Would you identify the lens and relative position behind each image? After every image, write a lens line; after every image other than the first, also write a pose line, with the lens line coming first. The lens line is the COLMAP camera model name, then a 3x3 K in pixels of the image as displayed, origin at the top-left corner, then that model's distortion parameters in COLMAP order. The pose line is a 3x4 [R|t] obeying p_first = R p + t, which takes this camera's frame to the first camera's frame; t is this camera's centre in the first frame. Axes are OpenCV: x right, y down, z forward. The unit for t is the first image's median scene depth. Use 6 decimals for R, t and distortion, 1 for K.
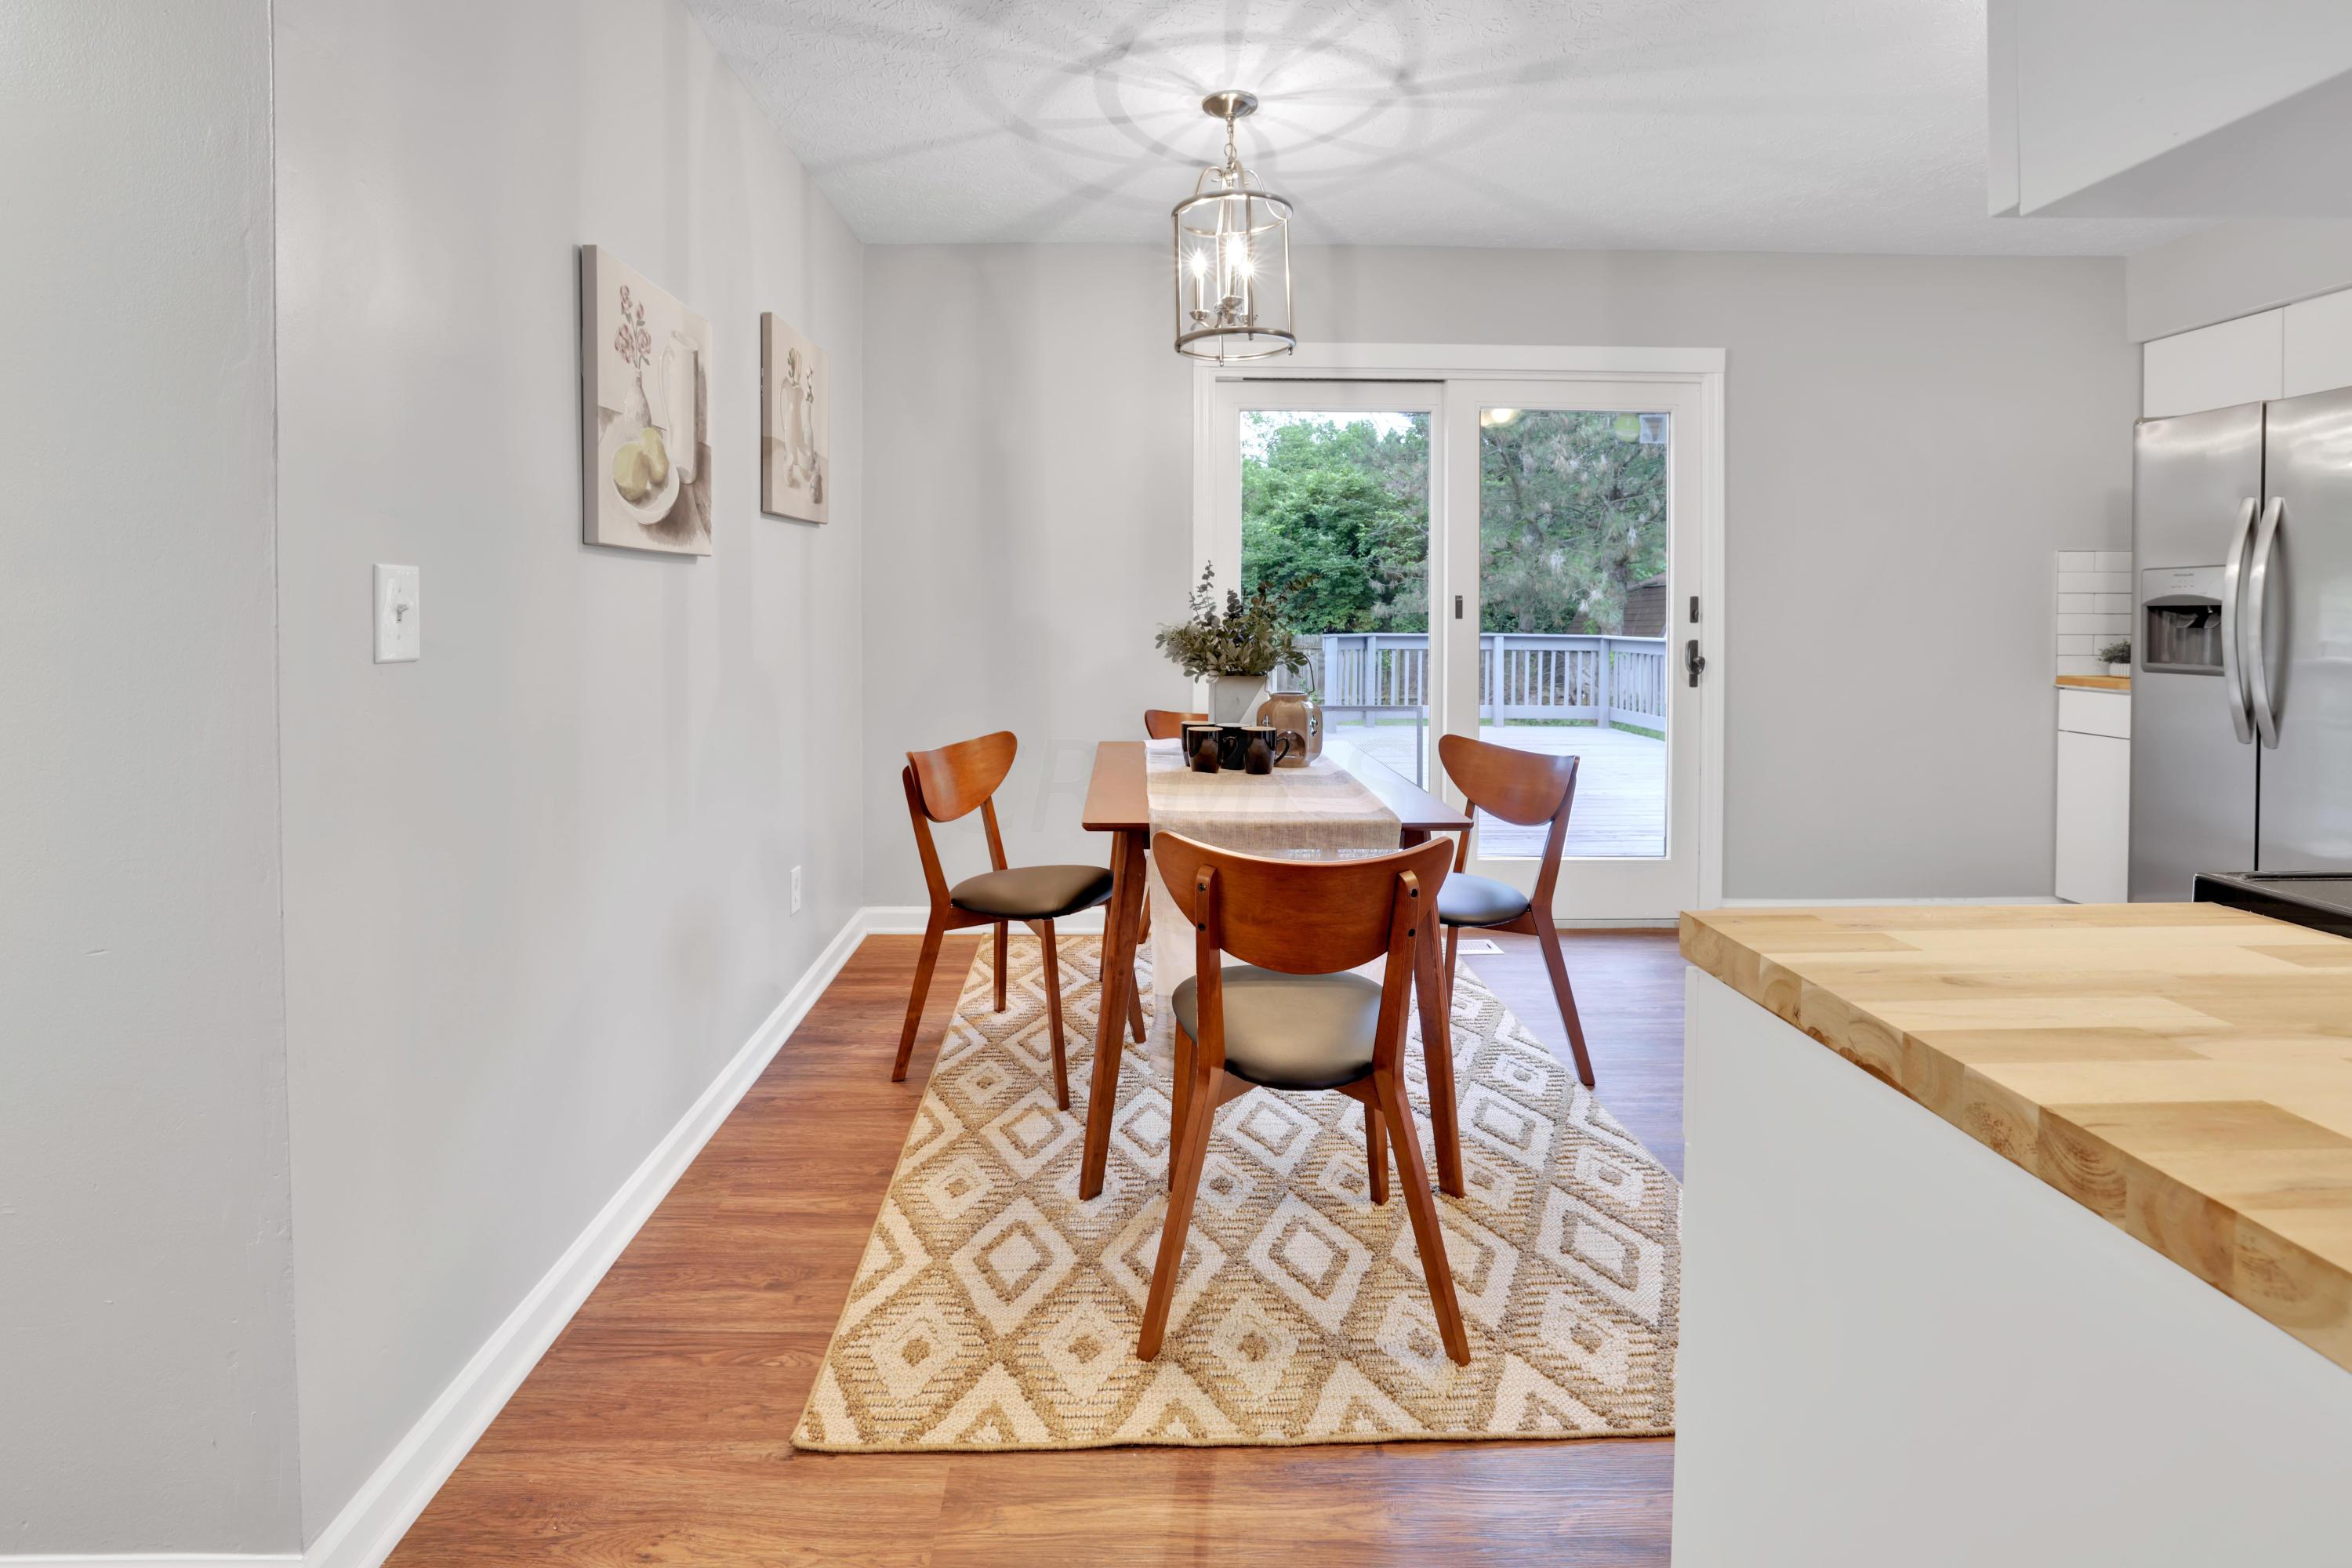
lens RADIAL K [[1081.4, 0, 1121.0], [0, 1081.4, 622.5], [0, 0, 1]] dist [-0.037891, 0.011246]
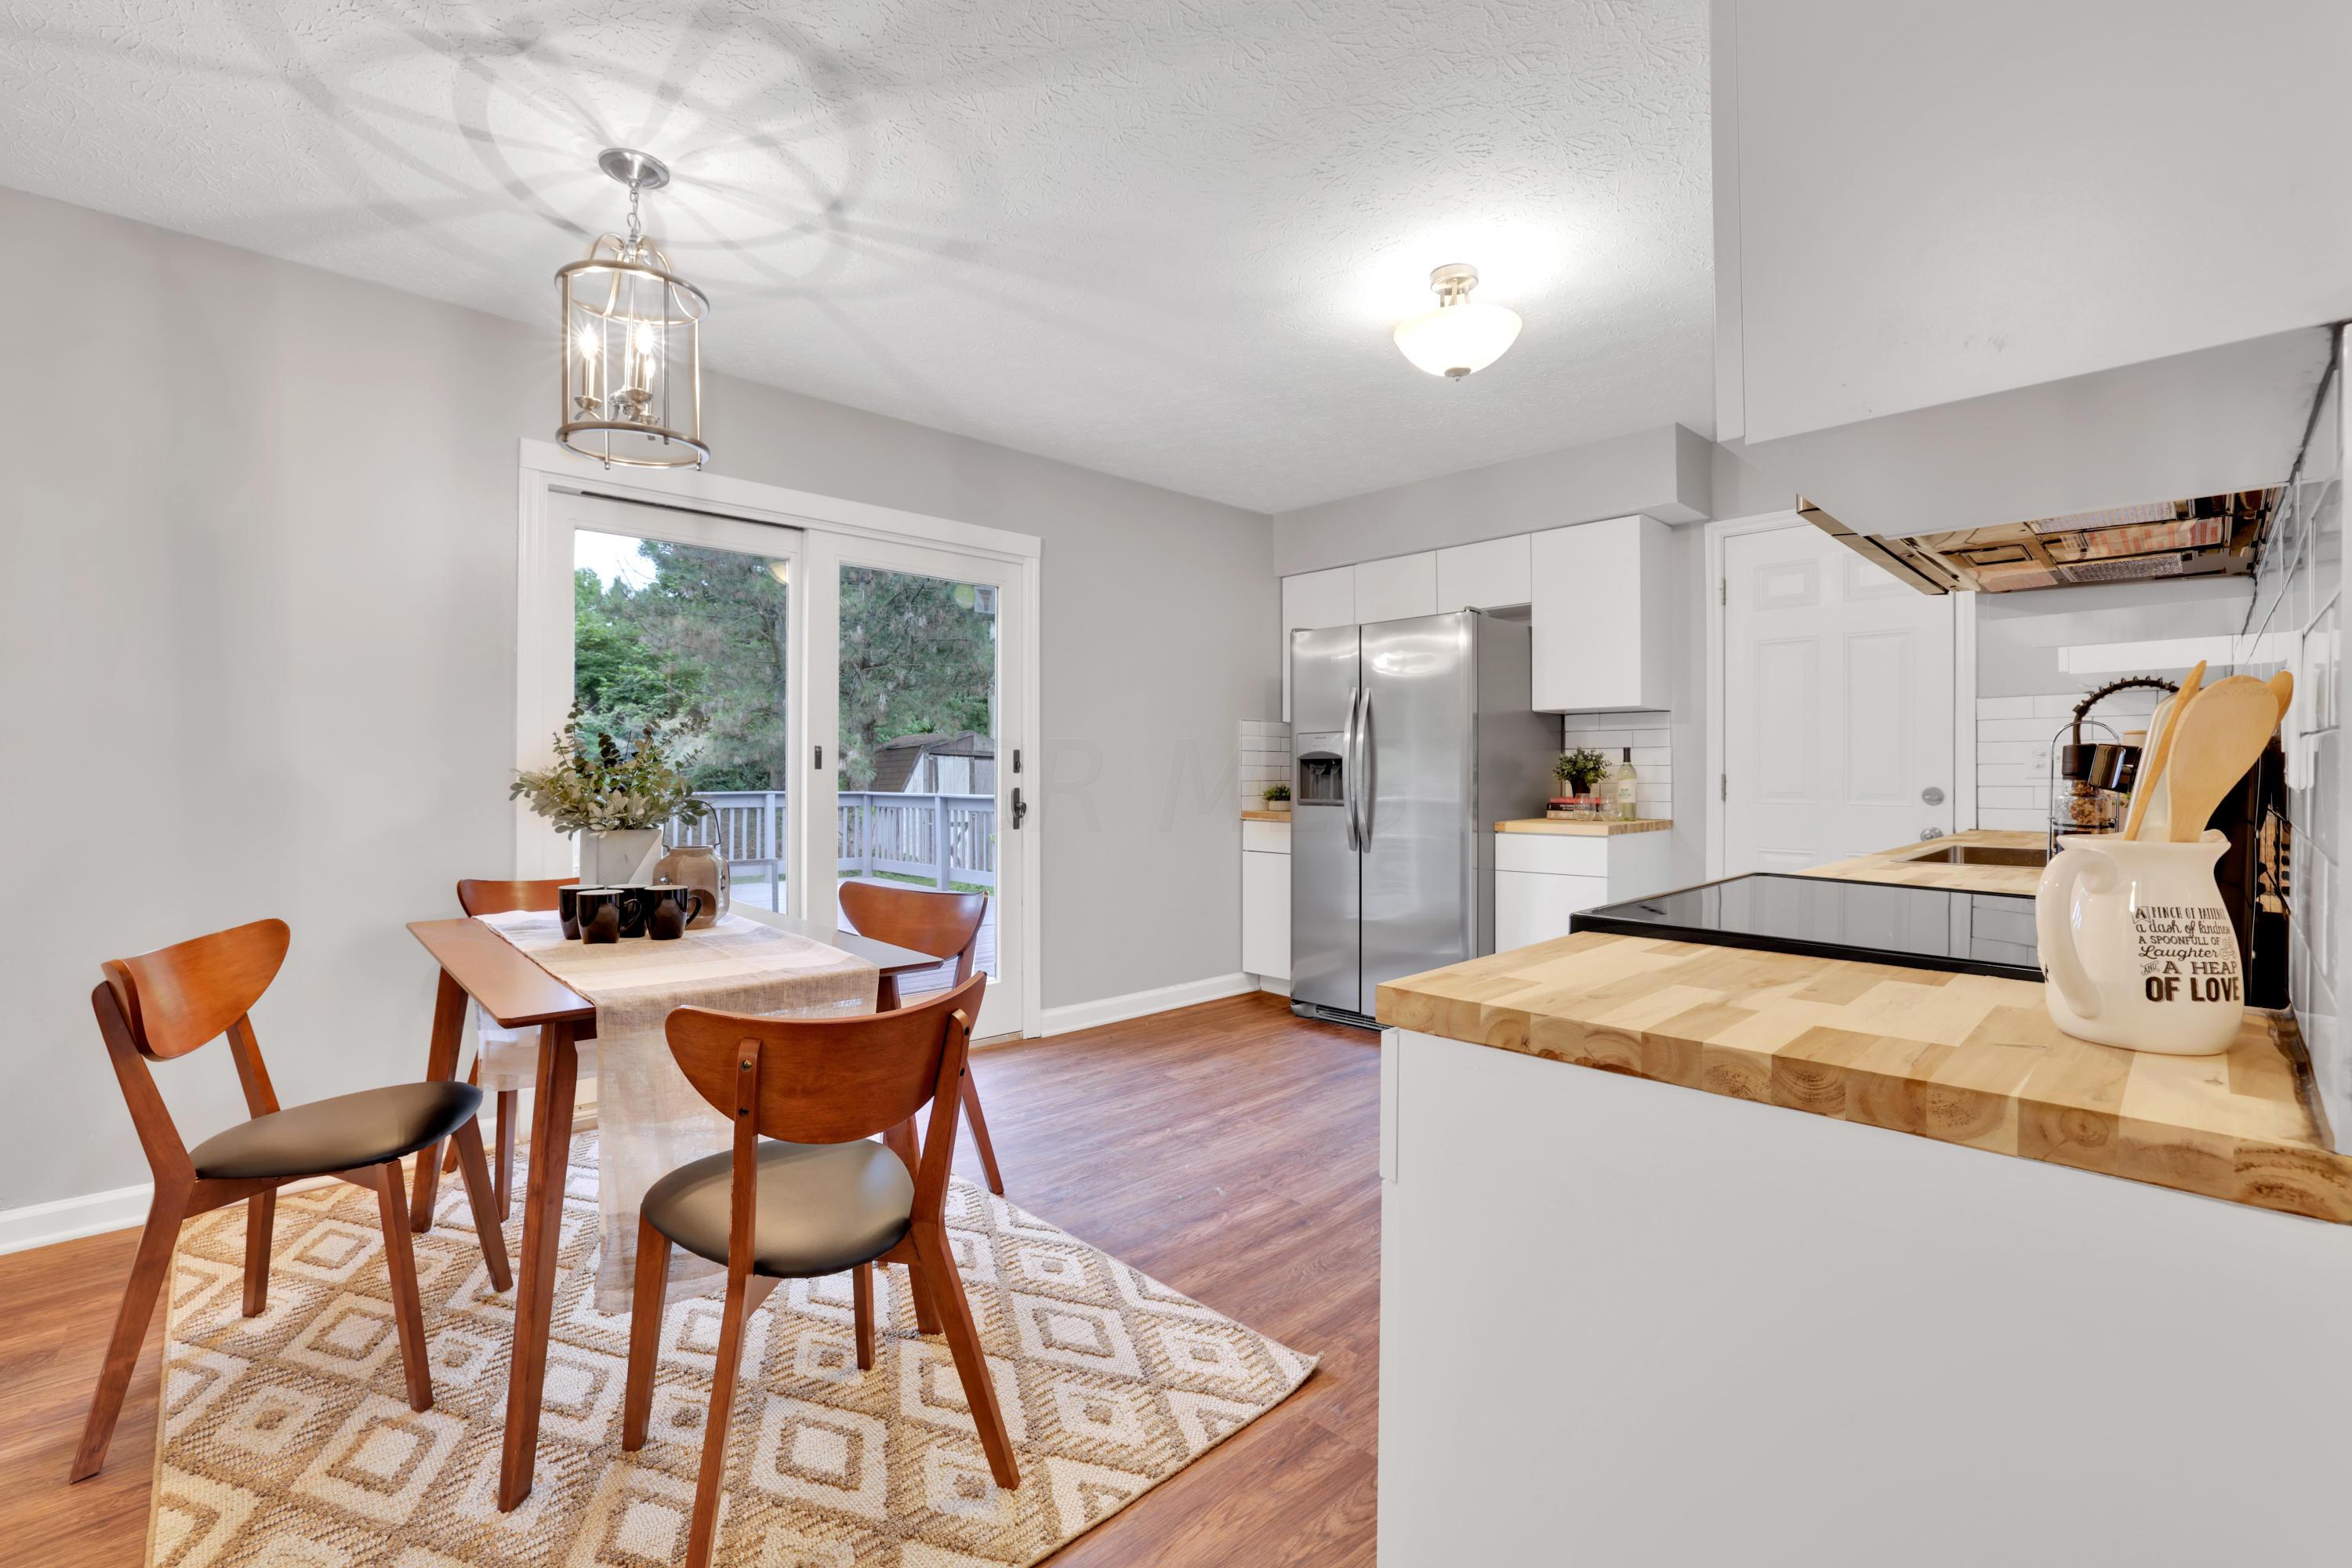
lens RADIAL K [[1033.8, 0, 1177.9], [0, 1033.8, 773.7], [0, 0, 1]] dist [-0.036968, 0.011565]
pose [[0.726622, 0.000044, 0.687037, -0.146241], [0.007064, 0.999947, -0.007535, 0.015627], [-0.687001, 0.010328, 0.726583, 0.112349]]
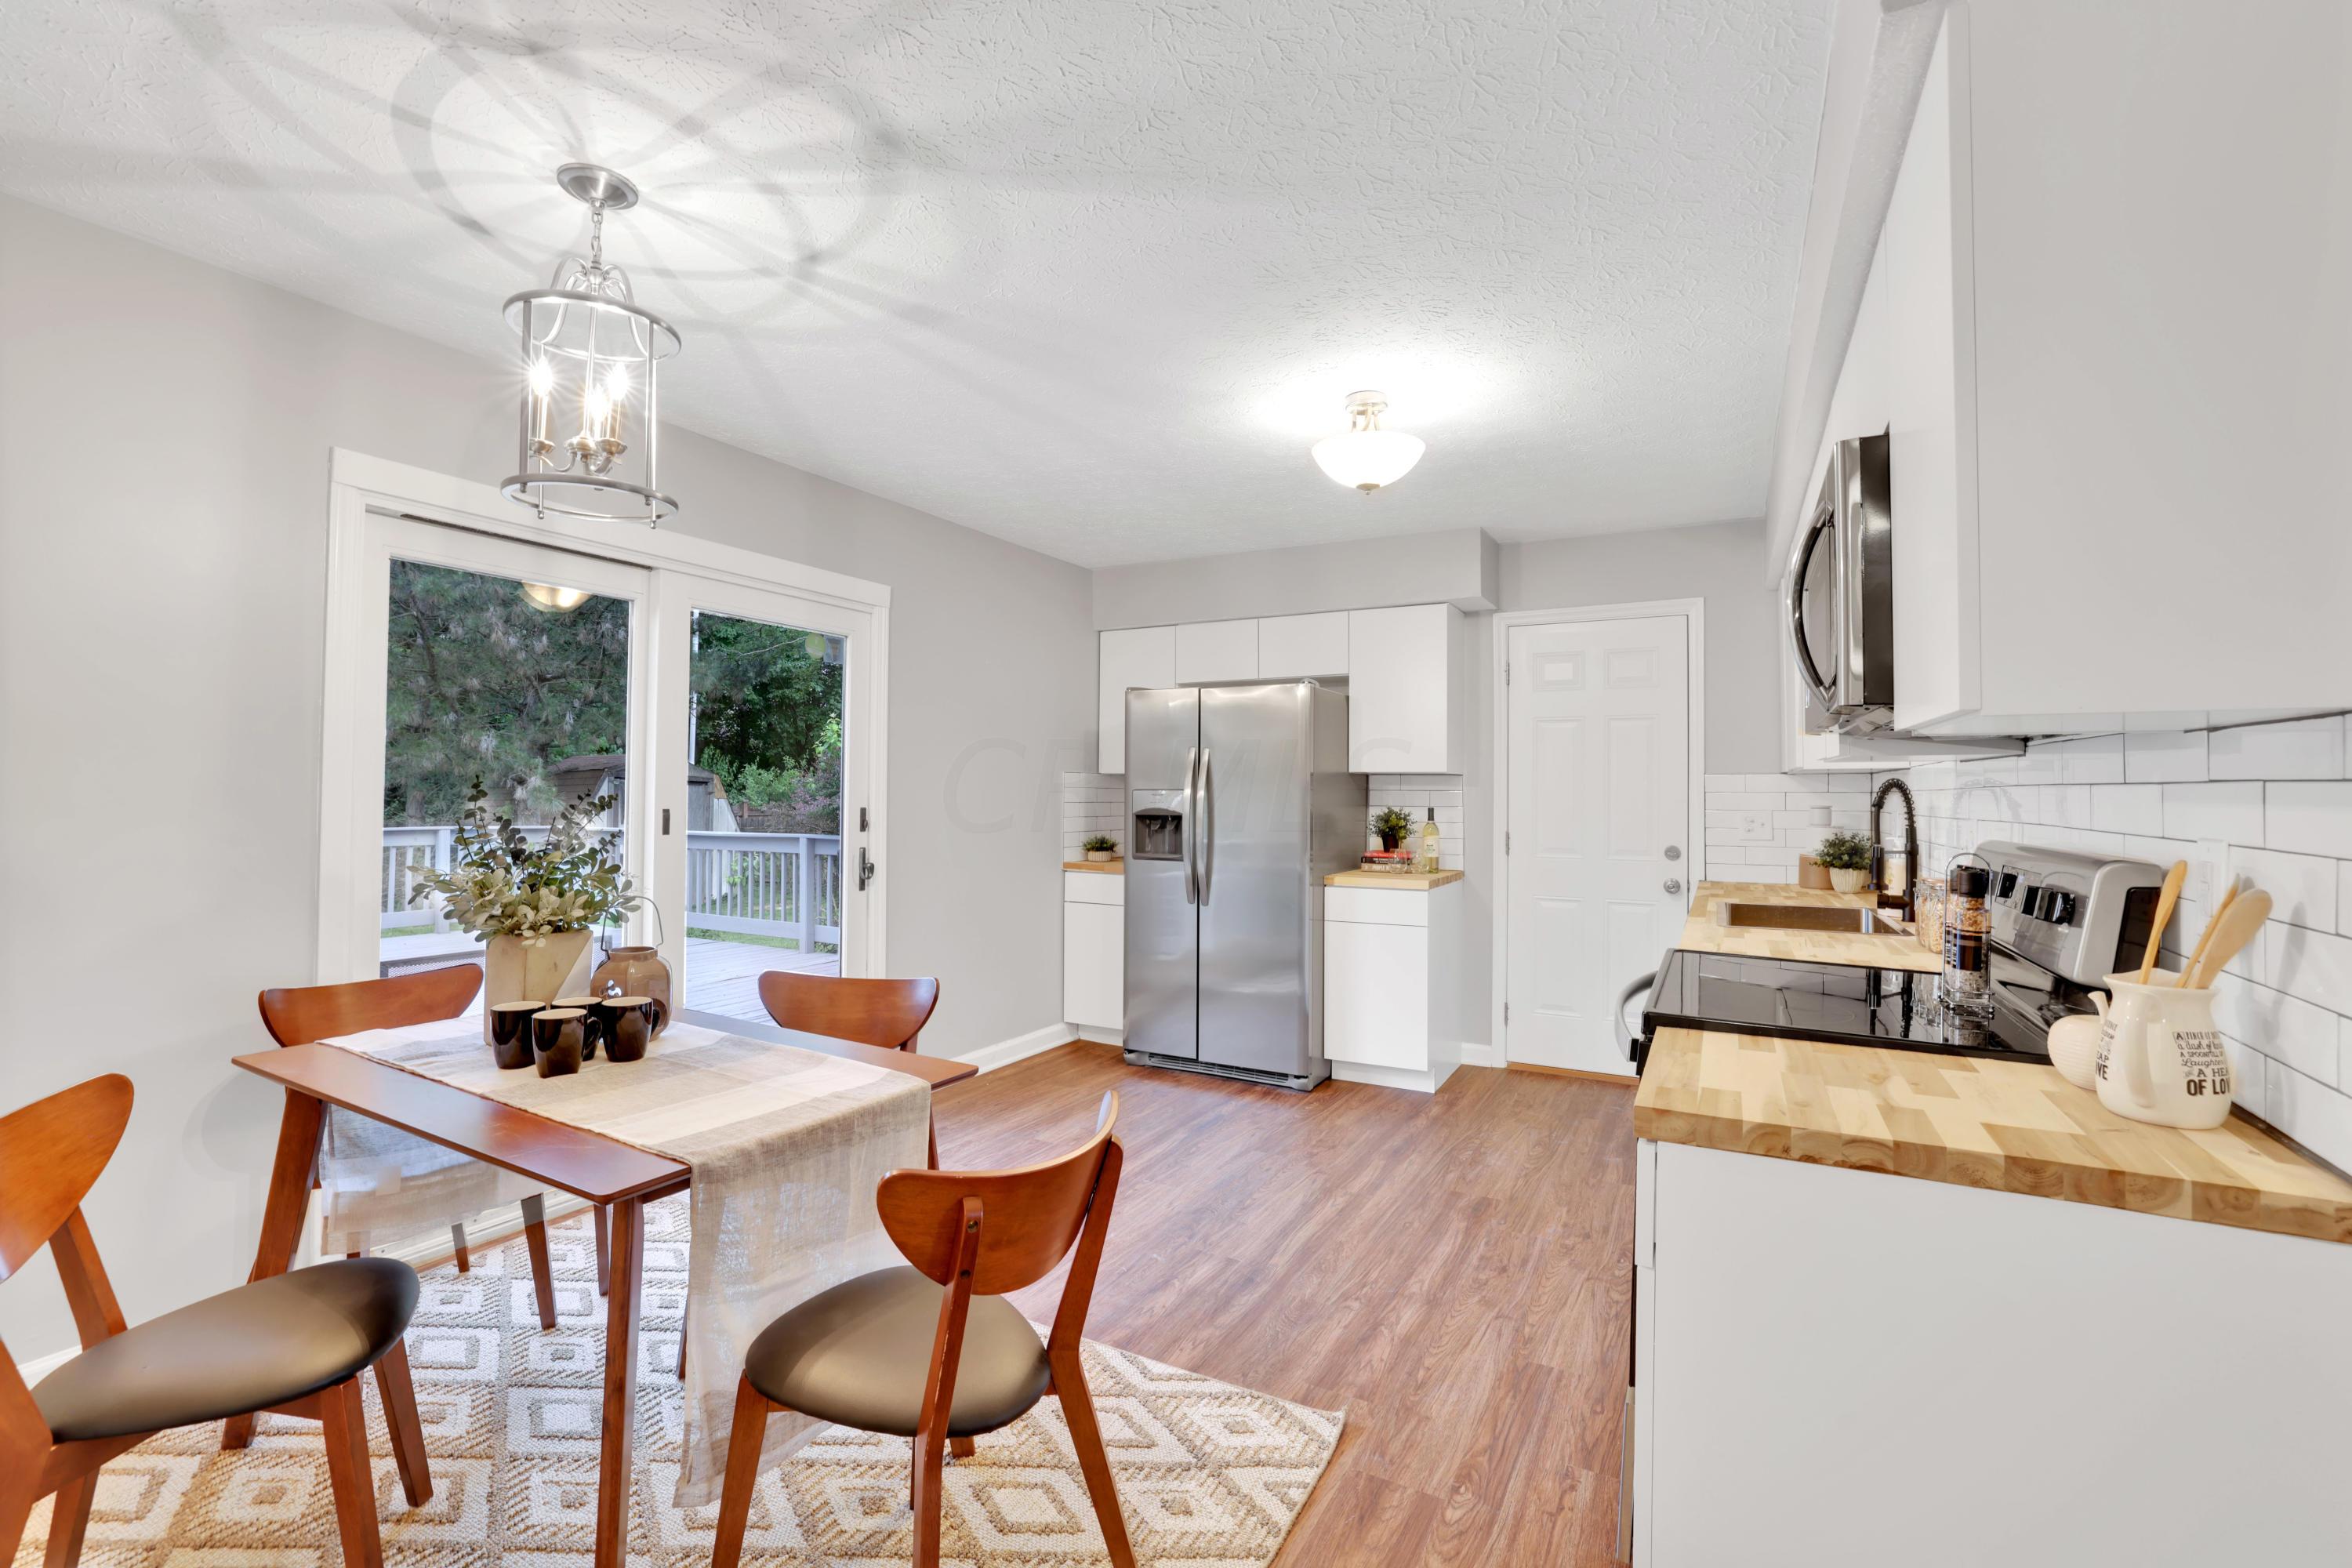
lens RADIAL K [[1033.8, 0, 1186.8], [0, 1033.8, 774.2], [0, 0, 1]] dist [-0.036968, 0.011565]
pose [[0.478362, 0.020684, 0.877919, -0.336849], [0.000800, 0.999712, -0.023989, -0.048090], [-0.878163, 0.012178, 0.478207, 0.303062]]
